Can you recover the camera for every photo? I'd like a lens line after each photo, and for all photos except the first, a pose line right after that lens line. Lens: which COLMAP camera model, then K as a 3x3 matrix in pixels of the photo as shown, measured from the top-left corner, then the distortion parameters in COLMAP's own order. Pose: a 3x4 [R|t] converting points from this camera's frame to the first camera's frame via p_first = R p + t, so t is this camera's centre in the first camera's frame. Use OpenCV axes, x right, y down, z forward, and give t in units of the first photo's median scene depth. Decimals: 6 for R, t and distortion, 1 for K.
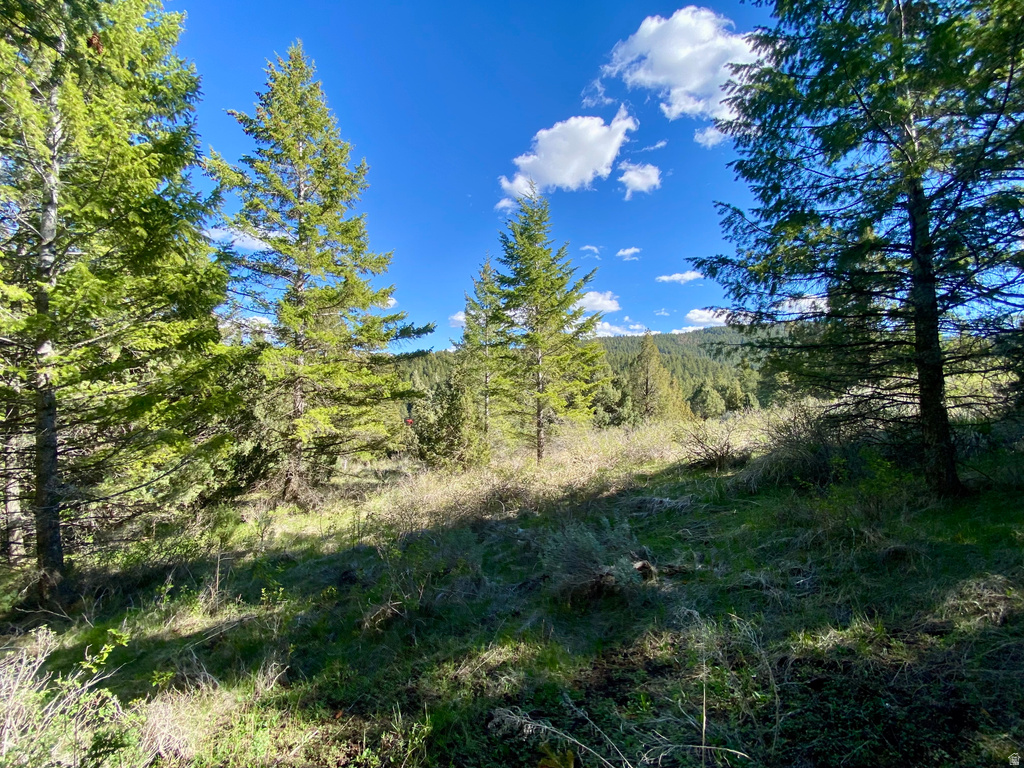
lens RADIAL K [[408.0, 0, 514.6], [0, 408.0, 363.5], [0, 0, 1]] dist [0.097776, -0.000017]
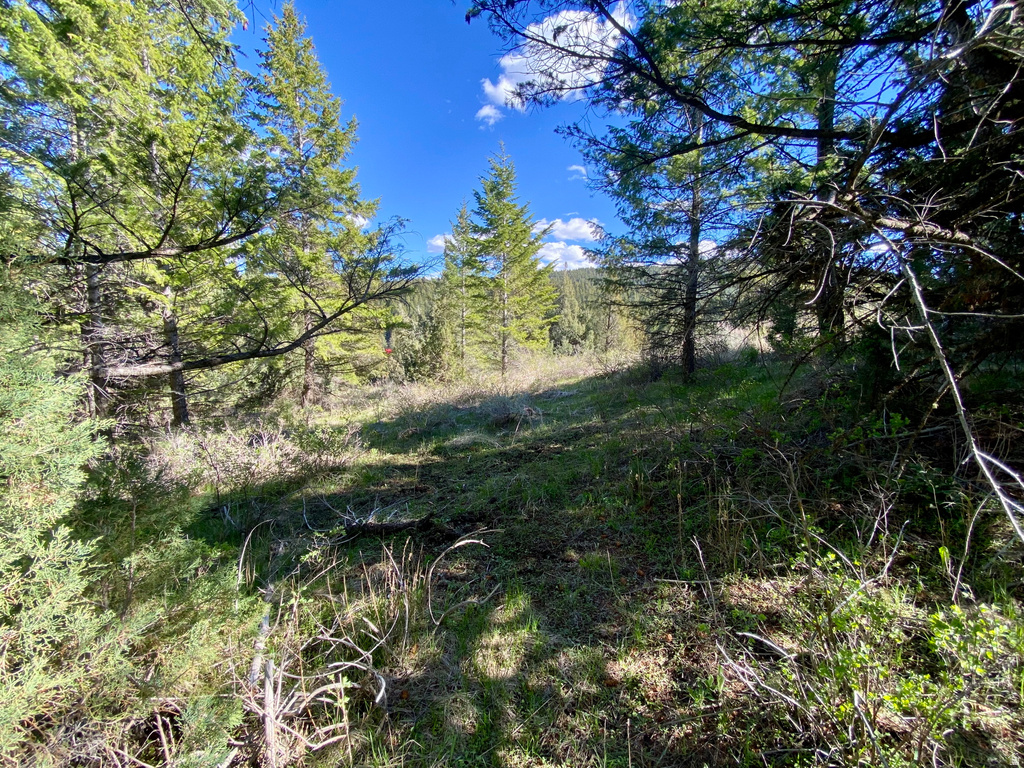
lens RADIAL K [[411.0, 0, 504.9], [0, 411.0, 384.7], [0, 0, 1]] dist [-0.000190, -0.015006]
pose [[0.999500, 0.016168, 0.027180, 0.023839], [-0.021659, 0.976196, 0.215805, -0.020210], [-0.023044, -0.216286, 0.976058, -0.204267]]
